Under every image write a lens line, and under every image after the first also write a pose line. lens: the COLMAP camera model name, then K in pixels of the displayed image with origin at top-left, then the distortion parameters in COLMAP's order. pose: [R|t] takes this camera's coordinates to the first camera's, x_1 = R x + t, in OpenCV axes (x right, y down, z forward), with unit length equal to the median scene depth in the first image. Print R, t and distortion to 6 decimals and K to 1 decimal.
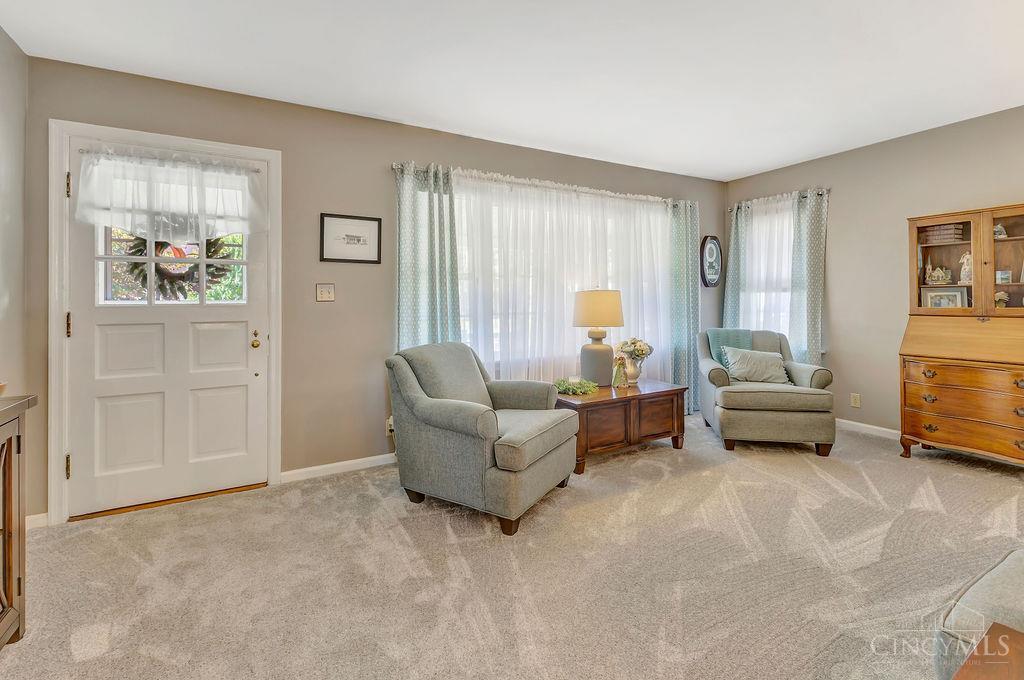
lens RADIAL K [[452.0, 0, 511.5], [0, 452.0, 300.5], [0, 0, 1]] dist [0.009952, -0.000161]
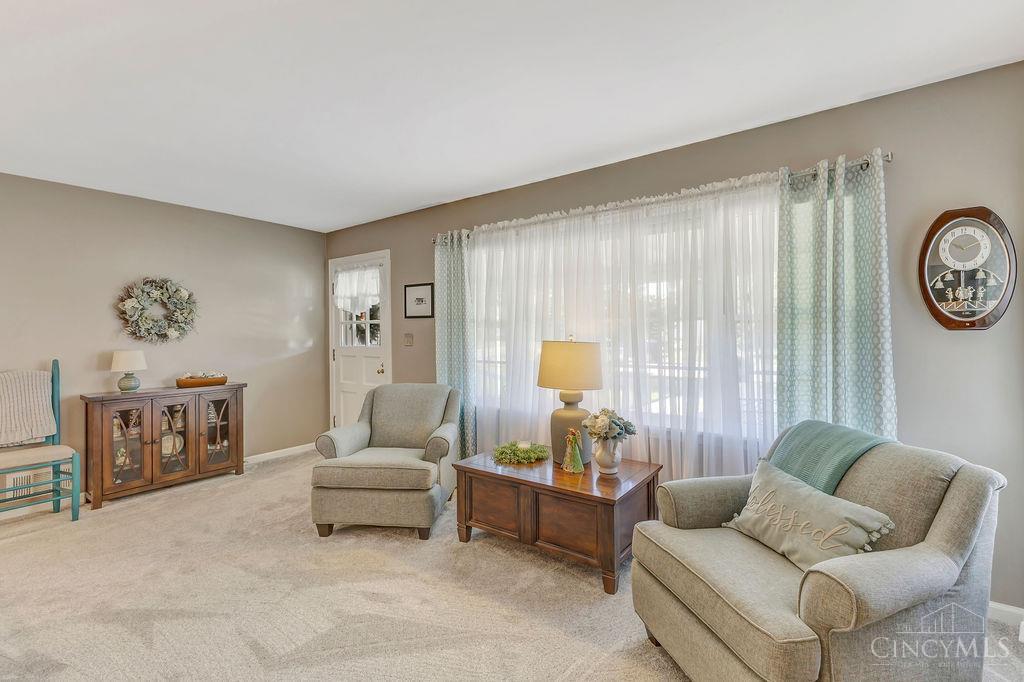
lens RADIAL K [[445.7, 0, 512.0], [0, 445.7, 341.0], [0, 0, 1]] dist [-0.002950, -0.000292]
pose [[0.415295, 0.021599, -0.909431, 0.983611], [-0.005436, 0.999759, 0.021262, -0.044591], [0.909671, -0.003886, 0.415312, 0.690776]]
